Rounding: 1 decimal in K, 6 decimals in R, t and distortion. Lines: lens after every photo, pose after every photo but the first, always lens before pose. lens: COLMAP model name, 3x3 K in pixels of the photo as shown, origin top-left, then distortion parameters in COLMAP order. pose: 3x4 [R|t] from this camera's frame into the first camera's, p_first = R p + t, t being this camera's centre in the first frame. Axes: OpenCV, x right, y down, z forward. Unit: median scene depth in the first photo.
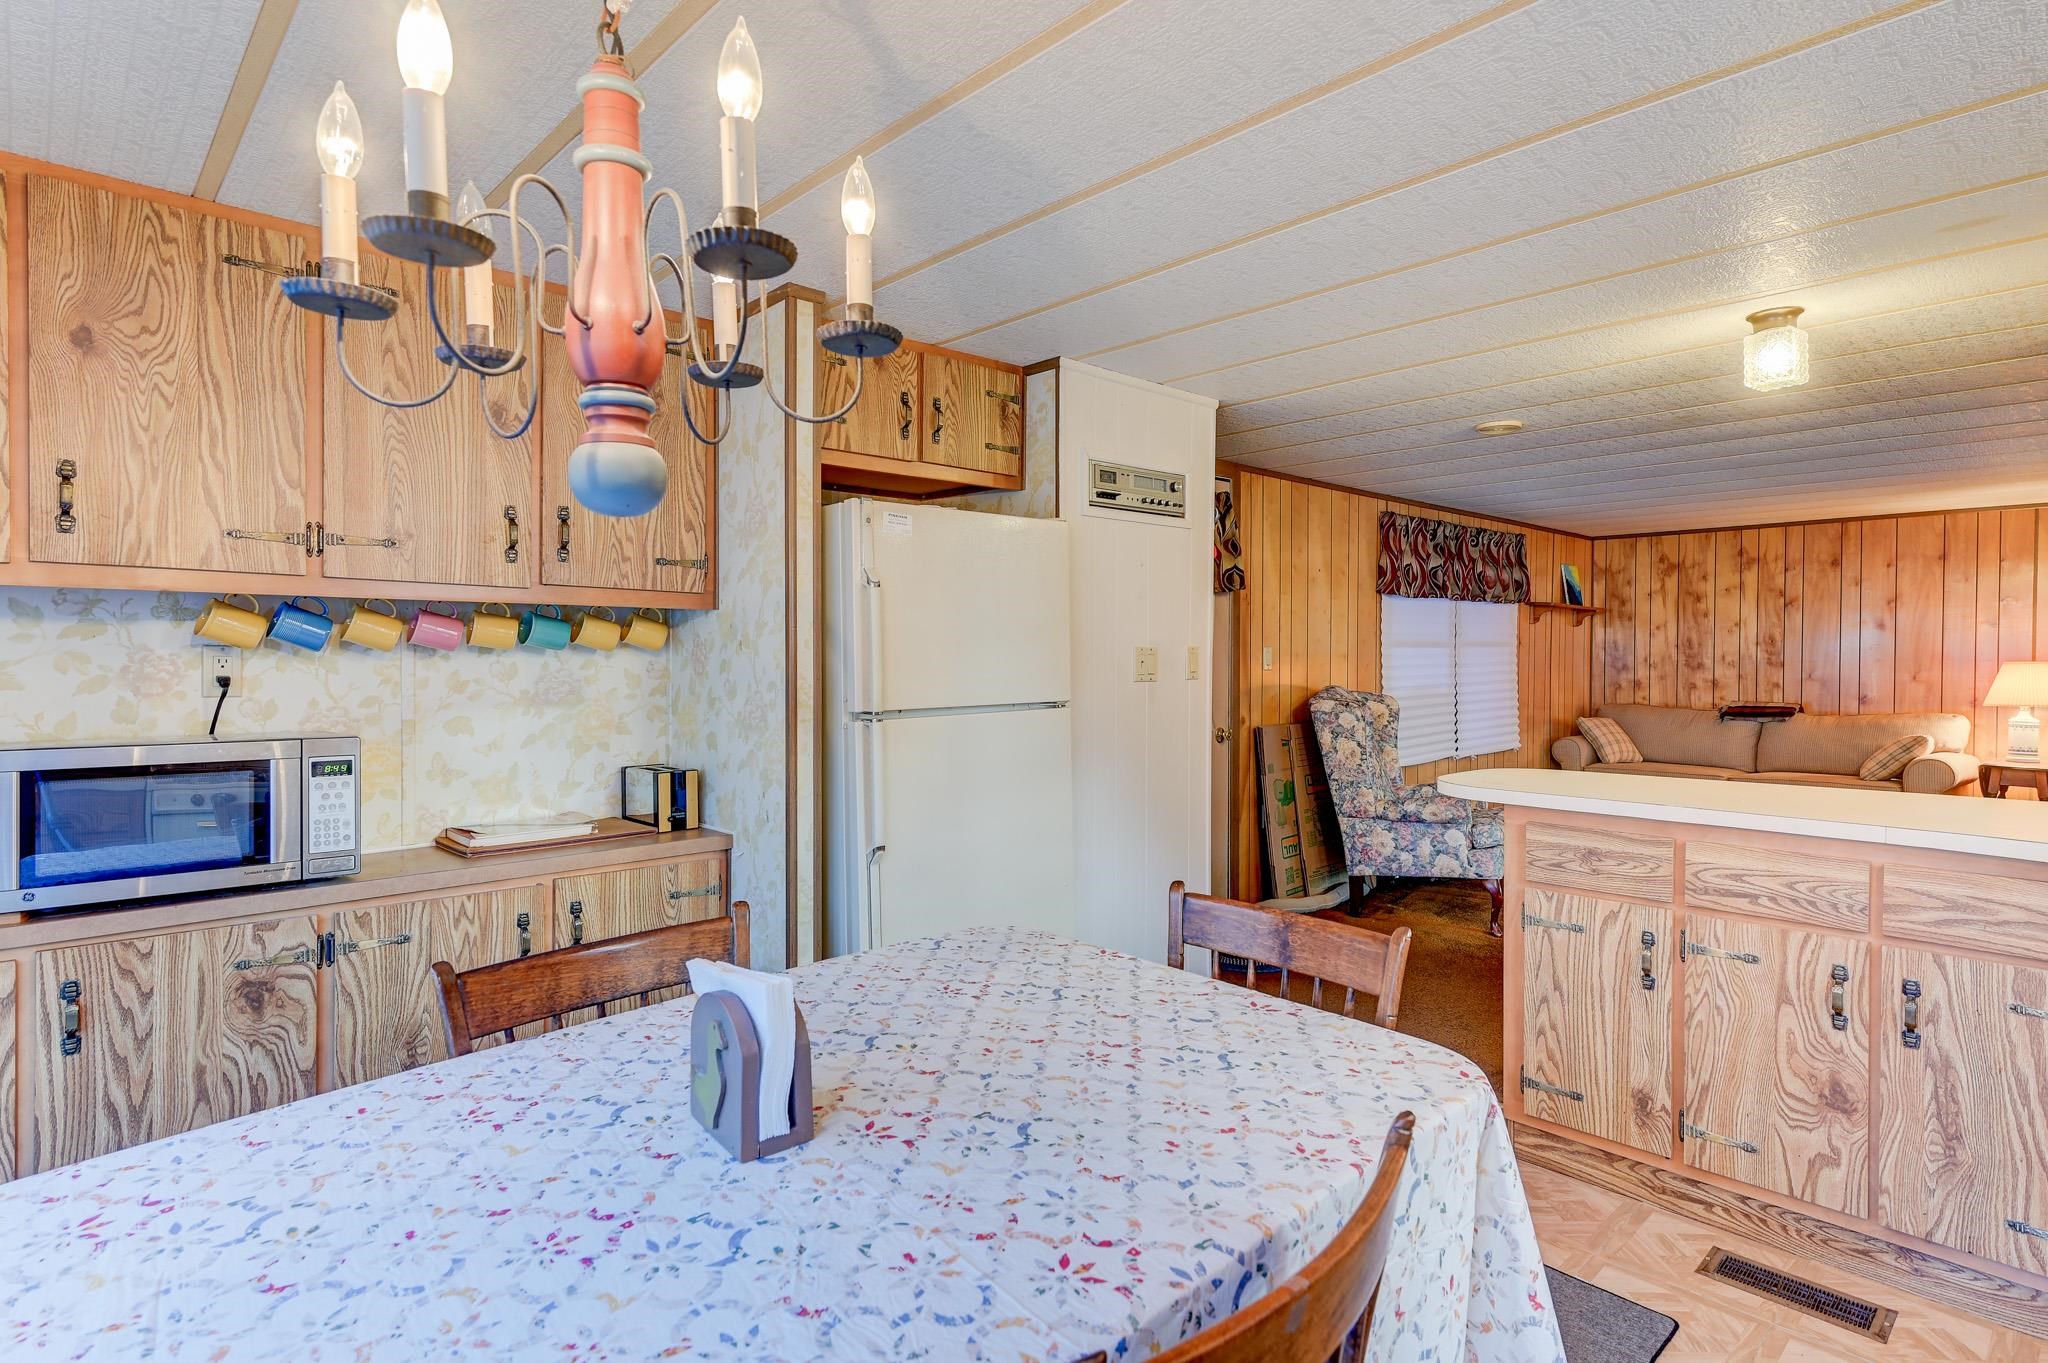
lens RADIAL K [[1053.7, 0, 1026.9], [0, 1053.7, 678.6], [0, 0, 1]] dist [0.003950, 0.000528]
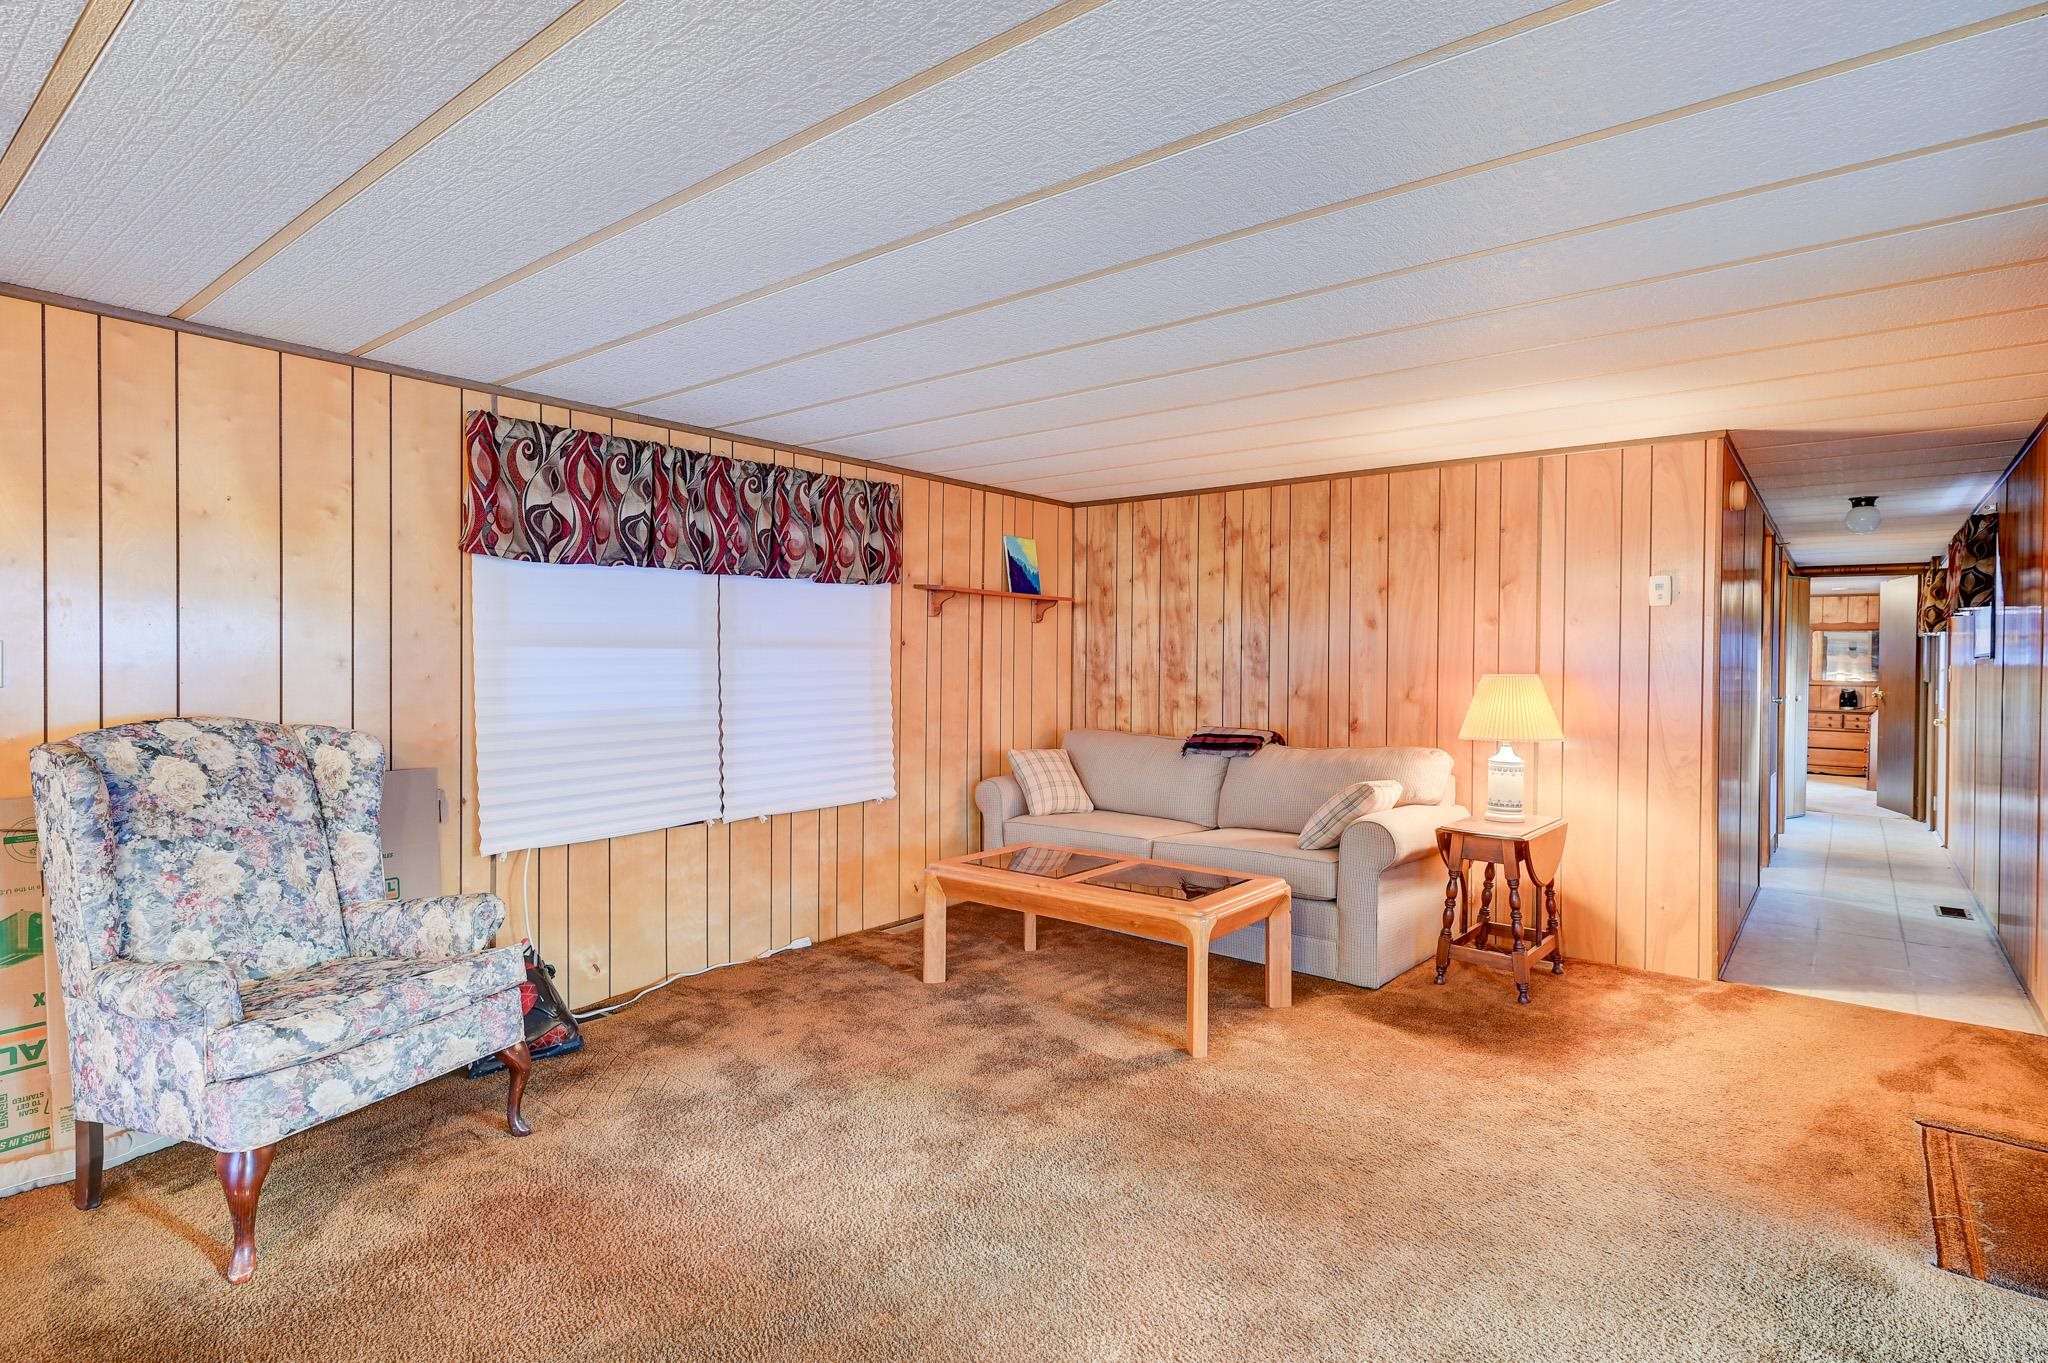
lens RADIAL K [[1053.7, 0, 1017.8], [0, 1053.7, 675.1], [0, 0, 1]] dist [0.003950, 0.000528]
pose [[0.988784, 0.003375, 0.149318, 0.434207], [-0.002048, 0.999957, -0.009040, -0.007012], [-0.149342, 0.008632, 0.988748, 0.305972]]
